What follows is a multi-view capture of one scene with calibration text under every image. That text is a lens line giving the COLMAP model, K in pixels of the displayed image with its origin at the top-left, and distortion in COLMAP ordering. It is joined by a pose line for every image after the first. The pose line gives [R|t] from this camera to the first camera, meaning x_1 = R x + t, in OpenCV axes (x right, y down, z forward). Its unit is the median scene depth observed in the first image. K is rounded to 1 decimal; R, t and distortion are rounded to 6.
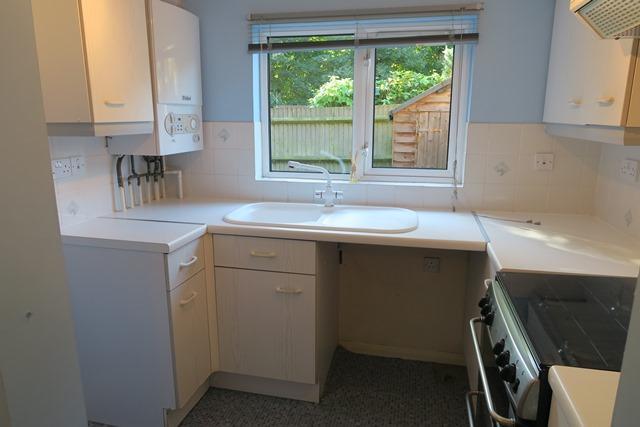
lens RADIAL K [[449.5, 0, 319.9], [0, 449.5, 214.9], [0, 0, 1]] dist [0.007382, 0.002498]
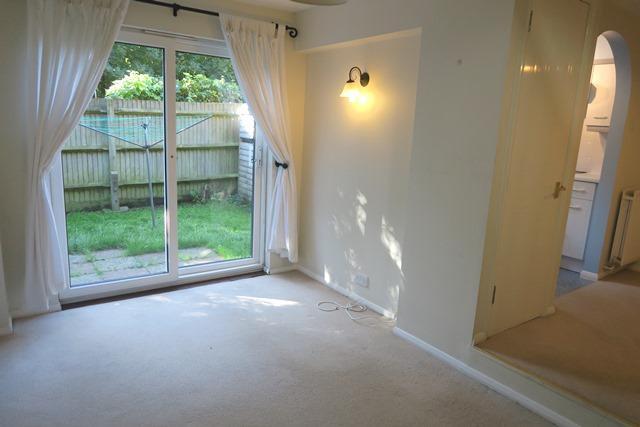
lens RADIAL K [[449.5, 0, 319.2], [0, 449.5, 213.0], [0, 0, 1]] dist [0.007382, 0.002498]
pose [[0.654871, -0.121983, 0.745831, -0.612026], [0.118606, 0.991247, 0.057980, 0.017884], [-0.746375, 0.050490, 0.663607, -0.019801]]
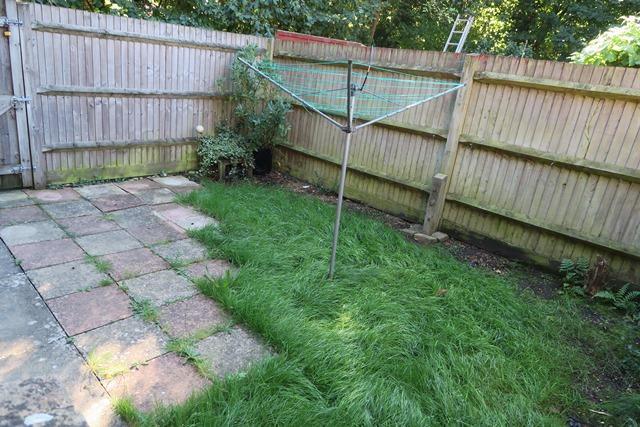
lens RADIAL K [[449.5, 0, 319.0], [0, 449.5, 213.5], [0, 0, 1]] dist [0.007382, 0.002498]
pose [[0.853991, 0.277902, -0.439851, 0.015529], [-0.233717, 0.960208, 0.152896, -0.077065], [0.464839, -0.027771, 0.884960, 0.371650]]
